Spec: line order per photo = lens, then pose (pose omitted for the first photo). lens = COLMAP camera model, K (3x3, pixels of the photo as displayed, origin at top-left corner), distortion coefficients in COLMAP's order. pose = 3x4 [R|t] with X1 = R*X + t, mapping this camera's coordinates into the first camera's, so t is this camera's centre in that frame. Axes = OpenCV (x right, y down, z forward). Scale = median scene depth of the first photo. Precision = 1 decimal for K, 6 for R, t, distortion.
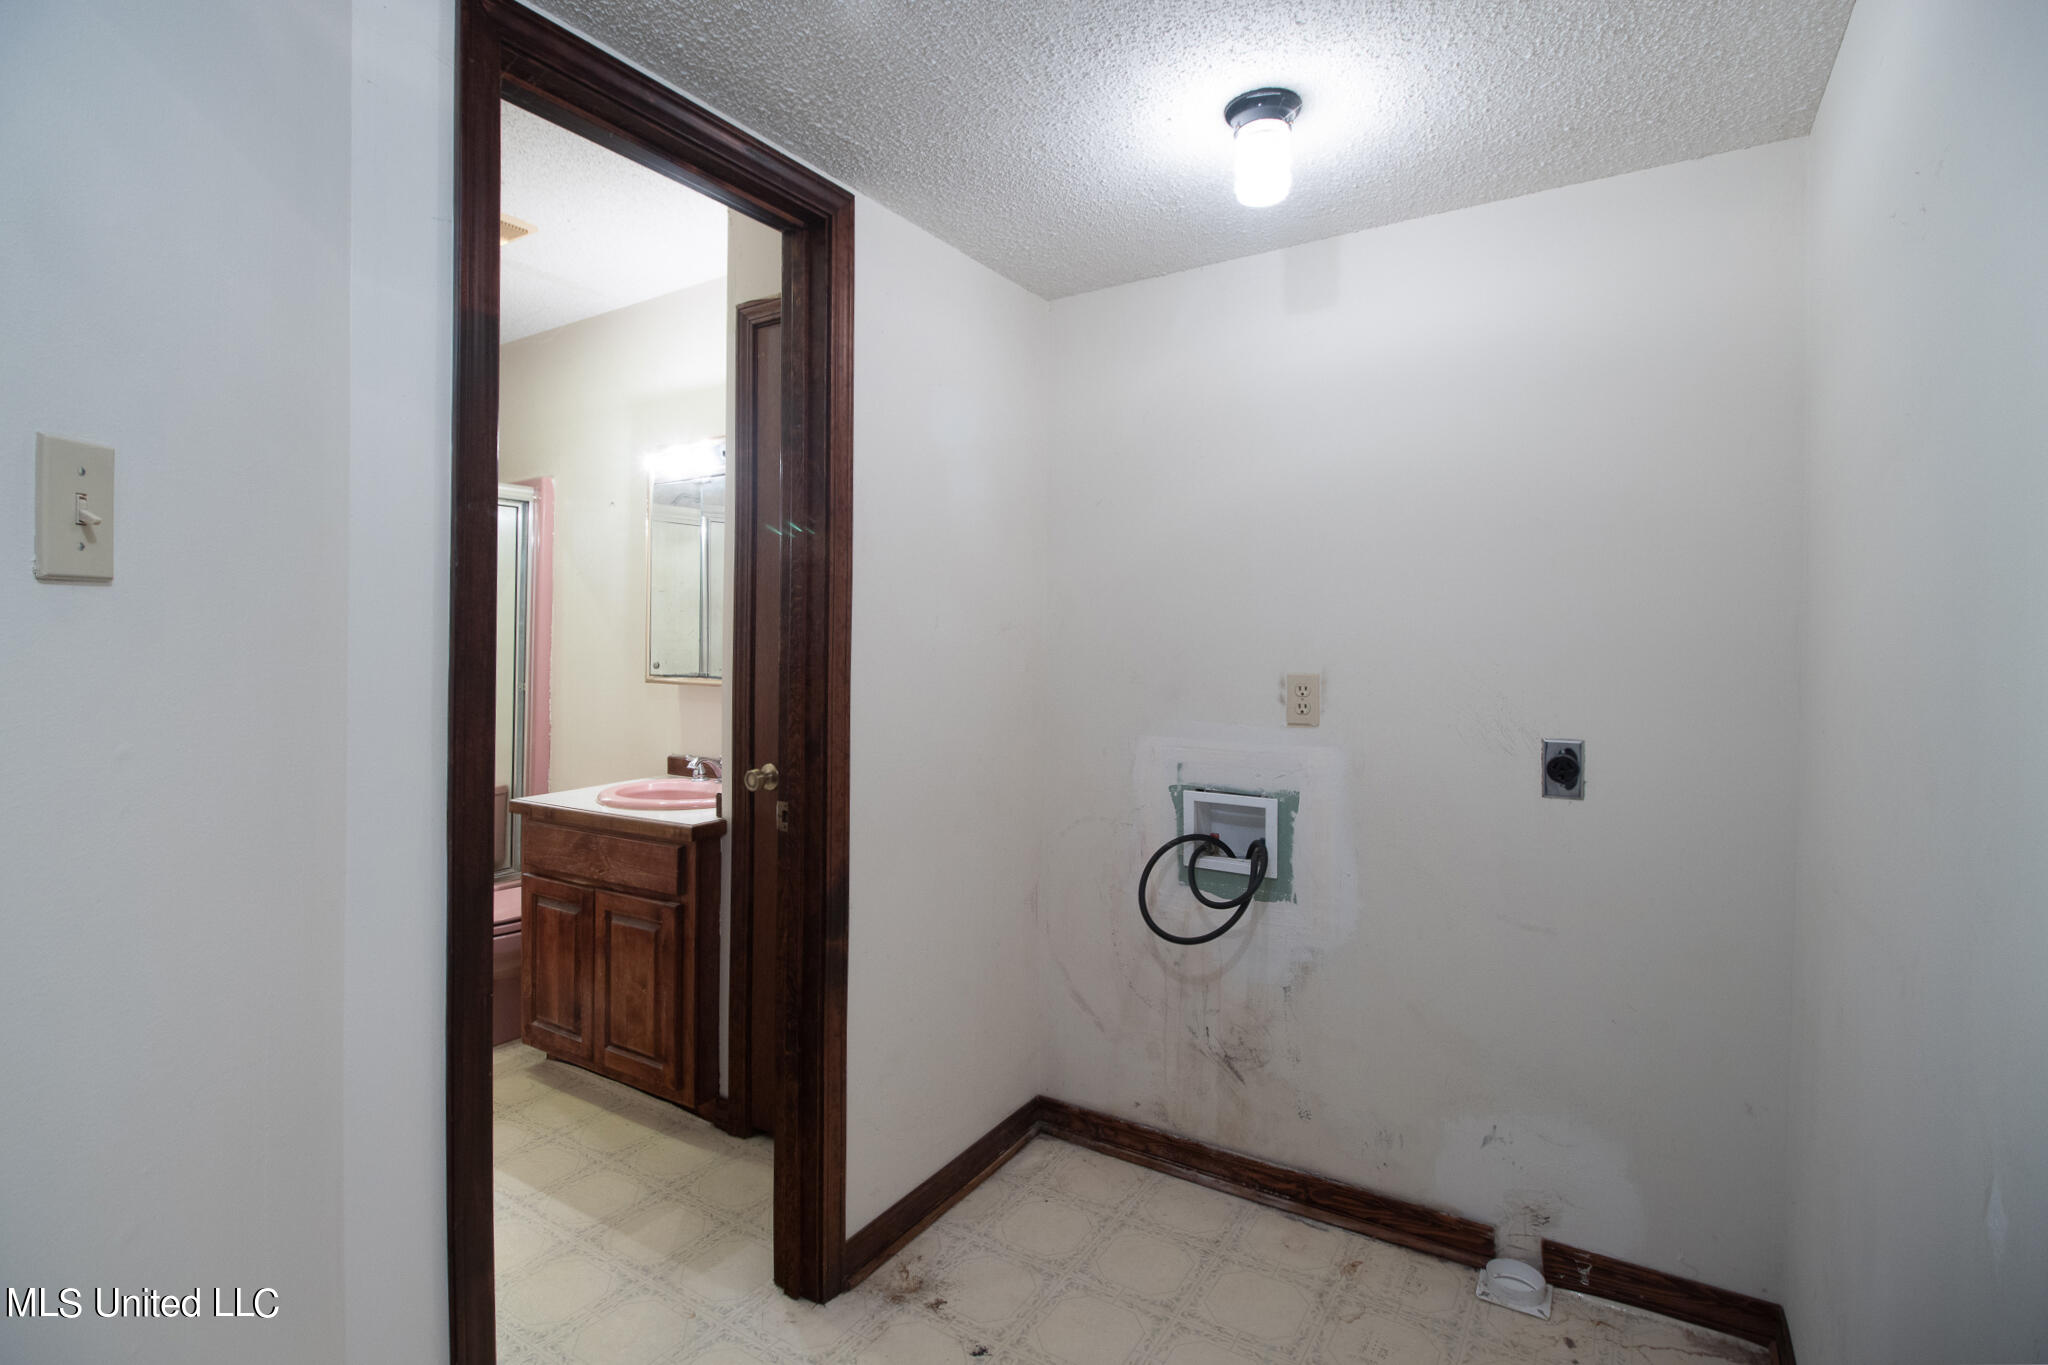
lens RADIAL K [[957.7, 0, 1029.0], [0, 957.7, 654.8], [0, 0, 1]] dist [0.000139, -0.000201]
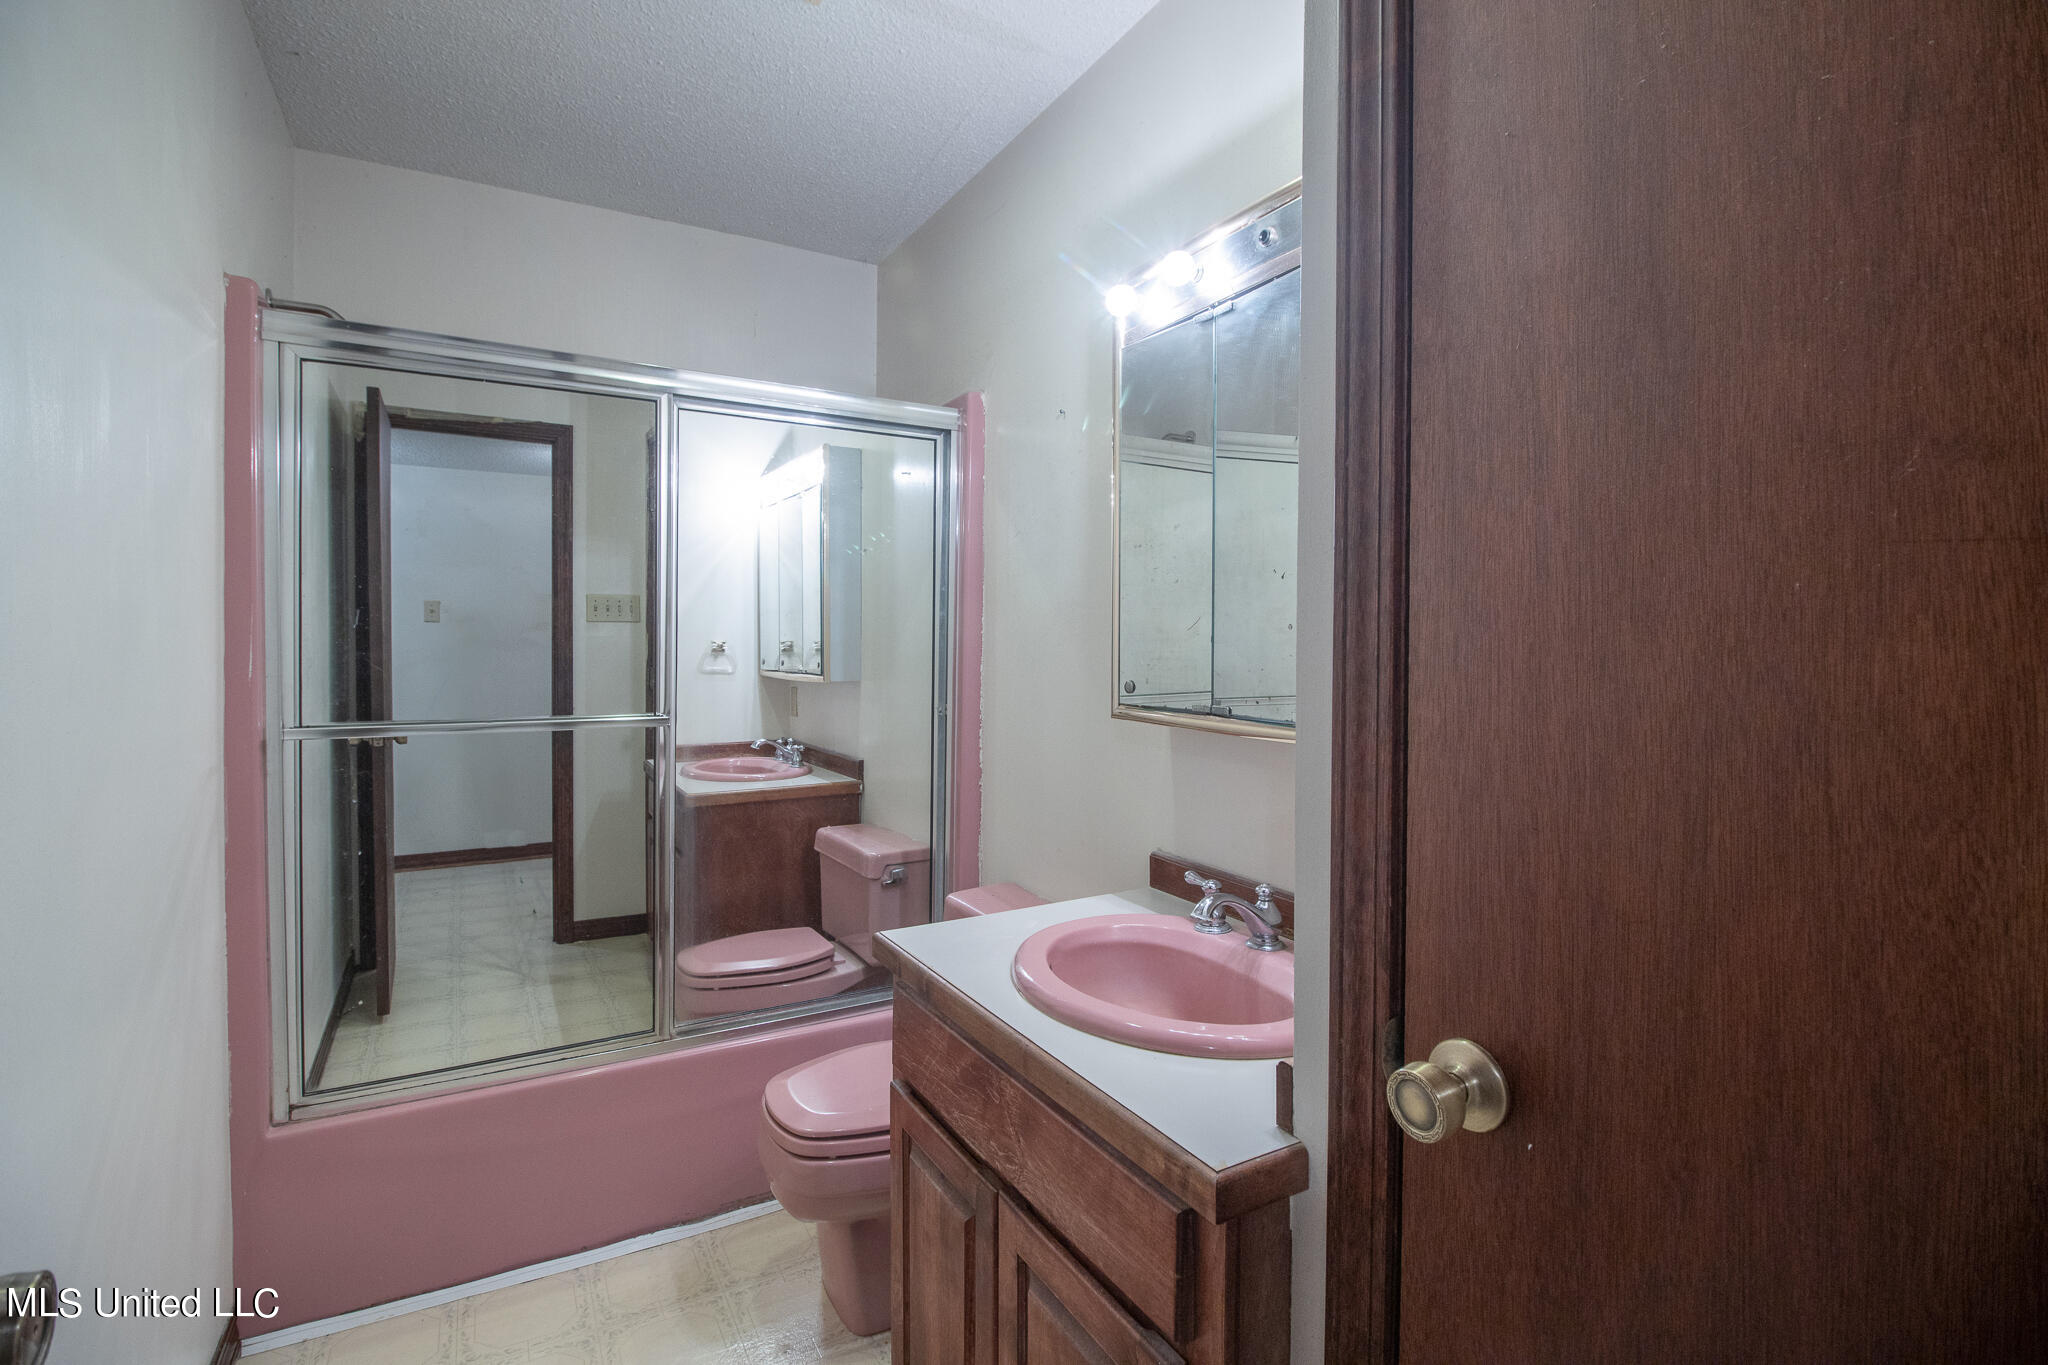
lens RADIAL K [[957.7, 0, 1029.0], [0, 957.7, 654.8], [0, 0, 1]] dist [0.000139, -0.000201]
pose [[0.884940, 0.000381, -0.465704, -0.223839], [0.000544, 0.999998, 0.001853, -0.008715], [0.465704, -0.001893, 0.884939, 0.591178]]
